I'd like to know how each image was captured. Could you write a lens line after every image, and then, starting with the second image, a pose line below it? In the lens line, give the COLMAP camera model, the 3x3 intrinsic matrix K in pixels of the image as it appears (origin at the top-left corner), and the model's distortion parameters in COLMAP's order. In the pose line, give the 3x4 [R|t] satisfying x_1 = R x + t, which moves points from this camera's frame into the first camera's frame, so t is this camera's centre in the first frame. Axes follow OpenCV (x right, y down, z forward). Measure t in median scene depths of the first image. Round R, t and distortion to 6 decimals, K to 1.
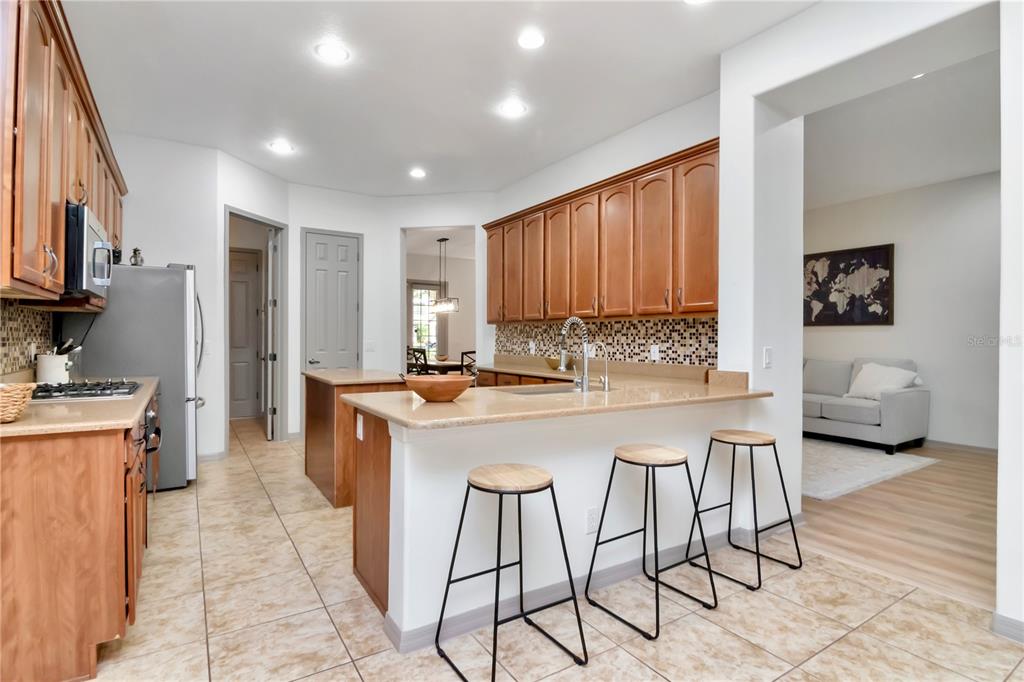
lens RADIAL K [[504.5, 0, 517.4], [0, 504.5, 342.4], [0, 0, 1]] dist [-0.022575, 0.000346]
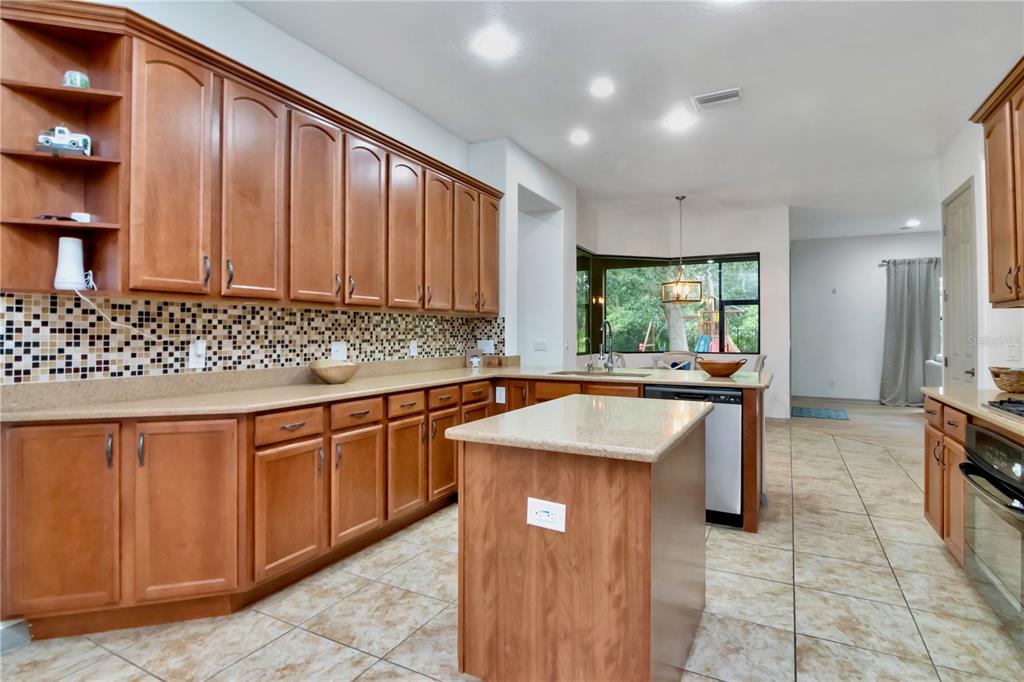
lens RADIAL K [[518.3, 0, 521.9], [0, 518.3, 327.5], [0, 0, 1]] dist [-0.003122, -0.002341]
pose [[-0.488789, 0.003440, 0.872395, -0.587036], [0.001548, 0.999994, -0.003076, -0.013670], [-0.872400, -0.000153, -0.488792, 1.084213]]
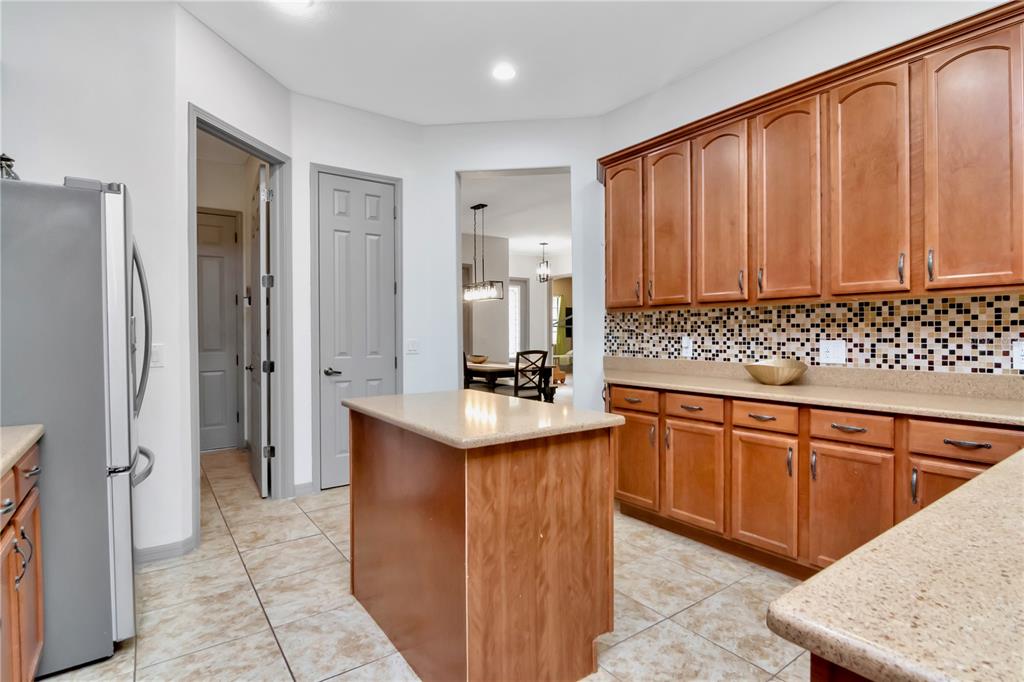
lens RADIAL K [[504.5, 0, 513.6], [0, 504.5, 337.9], [0, 0, 1]] dist [-0.022575, 0.000346]
pose [[0.998857, -0.011384, 0.046427, -0.244257], [0.011305, 0.999934, 0.001967, -0.005230], [-0.046447, -0.001440, 0.998920, 0.415863]]
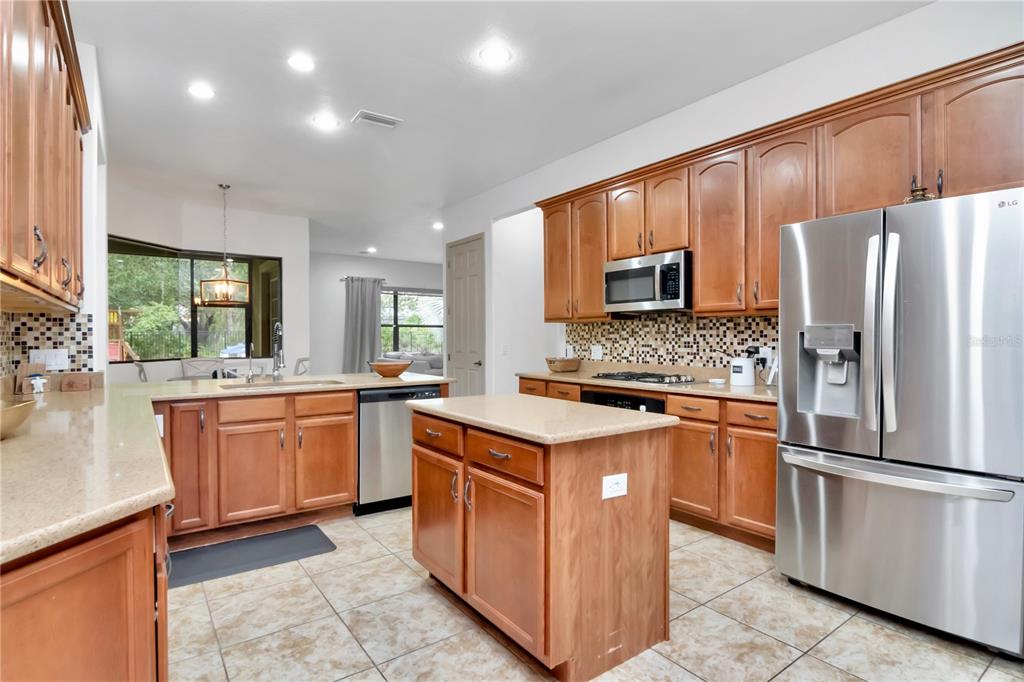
lens RADIAL K [[518.3, 0, 504.1], [0, 518.3, 340.8], [0, 0, 1]] dist [-0.003122, -0.002341]
pose [[-0.999250, -0.005864, -0.038277, -0.225909], [-0.006397, 0.999884, 0.013816, -0.014864], [0.038192, 0.014050, -0.999172, 1.298795]]
